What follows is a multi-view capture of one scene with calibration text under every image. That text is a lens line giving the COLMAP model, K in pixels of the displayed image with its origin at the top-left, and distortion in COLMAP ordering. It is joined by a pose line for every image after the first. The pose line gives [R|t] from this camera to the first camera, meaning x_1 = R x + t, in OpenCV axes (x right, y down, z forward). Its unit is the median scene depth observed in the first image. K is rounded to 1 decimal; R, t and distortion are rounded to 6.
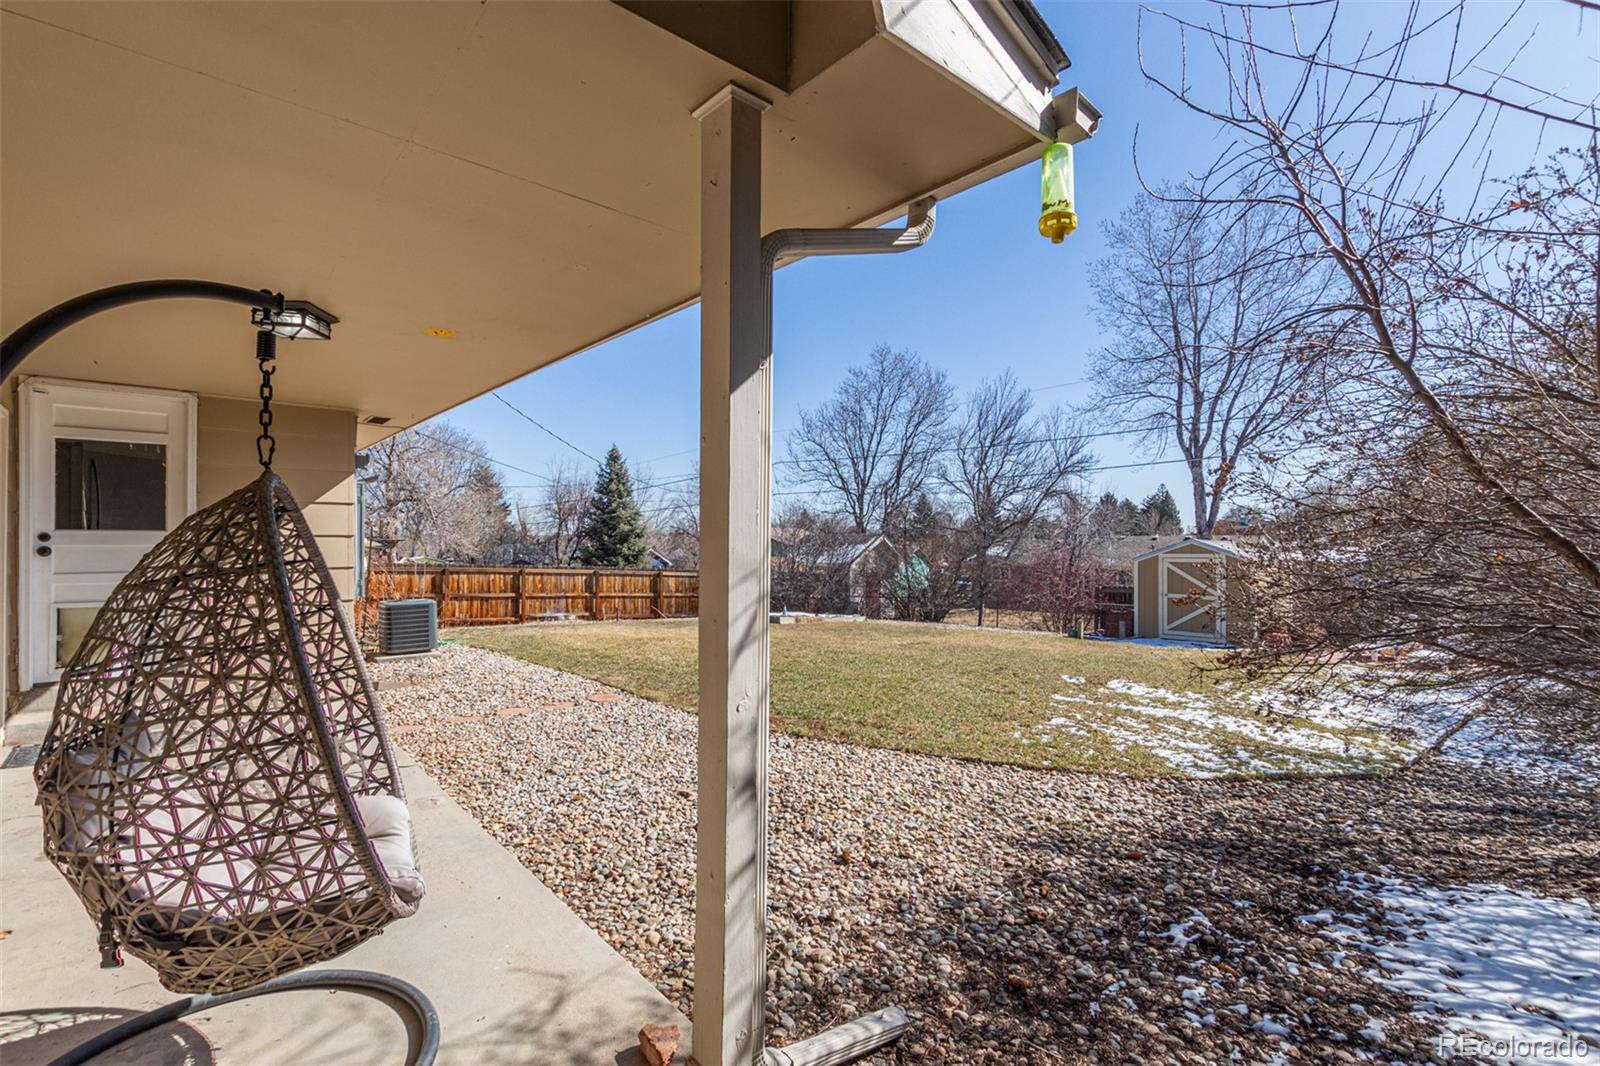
lens RADIAL K [[733.5, 0, 809.7], [0, 733.5, 541.8], [0, 0, 1]] dist [0.008512, 0.000226]
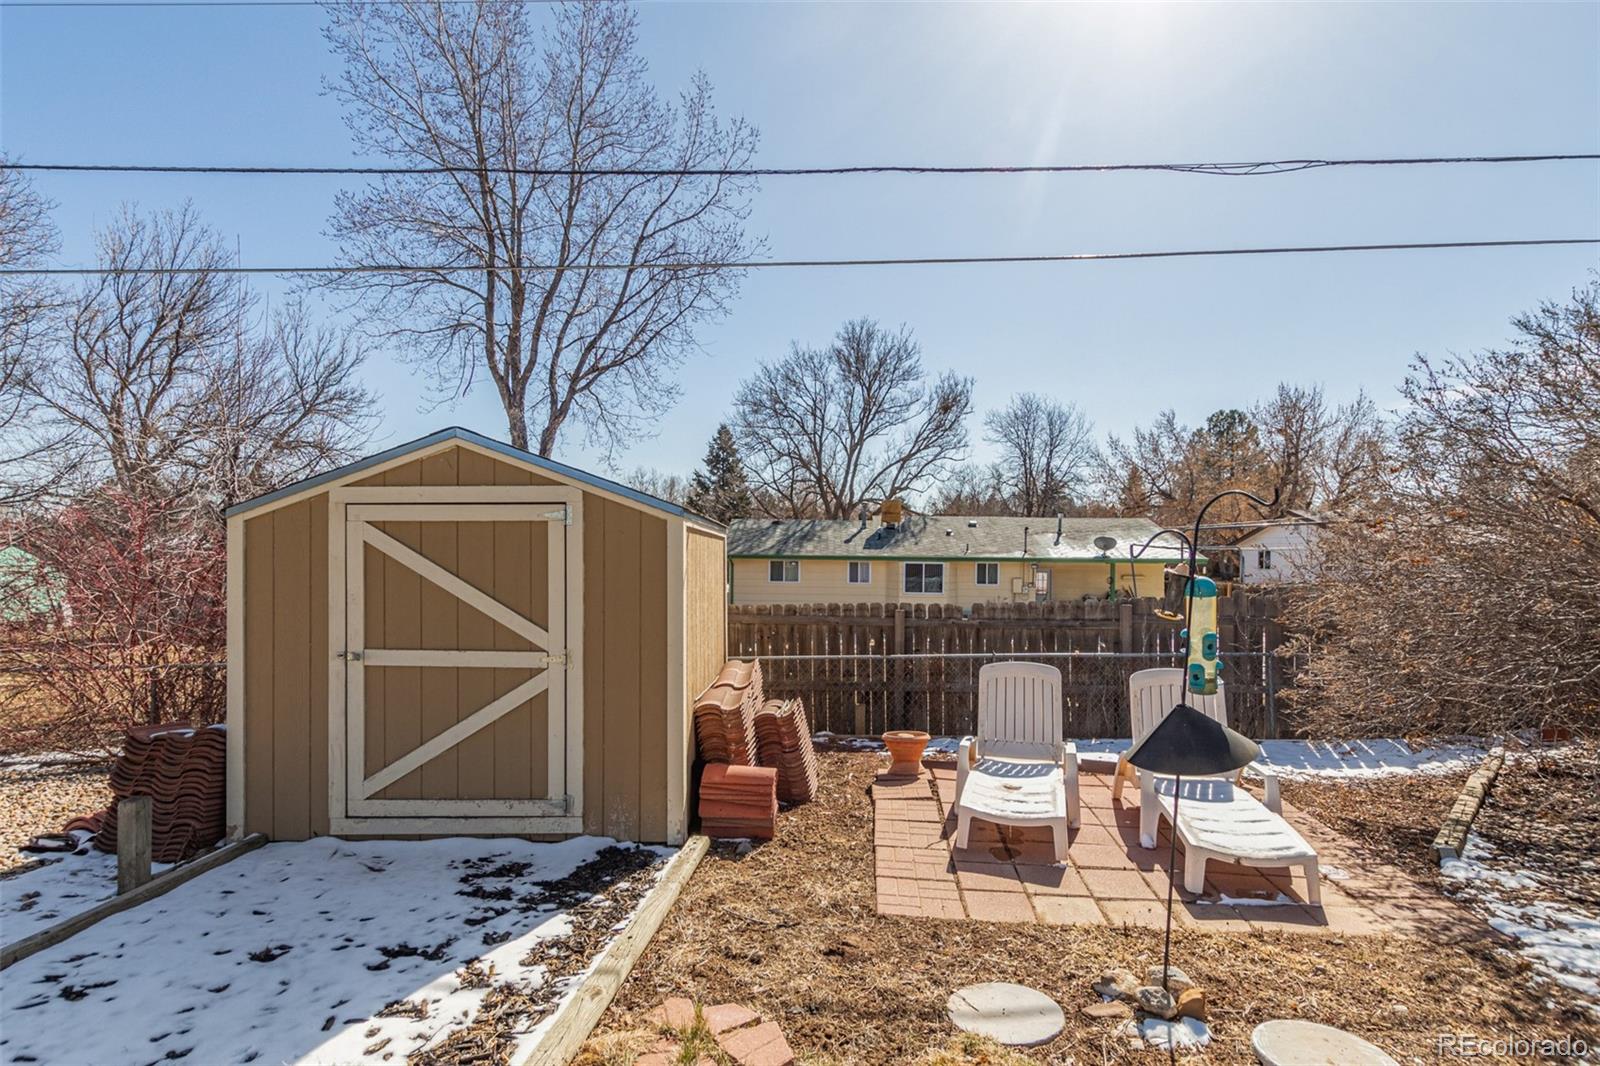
lens RADIAL K [[733.5, 0, 804.5], [0, 733.5, 542.6], [0, 0, 1]] dist [0.008512, 0.000226]
pose [[0.661014, 0.000476, 0.750374, 0.201004], [-0.004678, 0.999983, 0.003487, 0.015737], [-0.750359, -0.005815, 0.661005, 0.365162]]
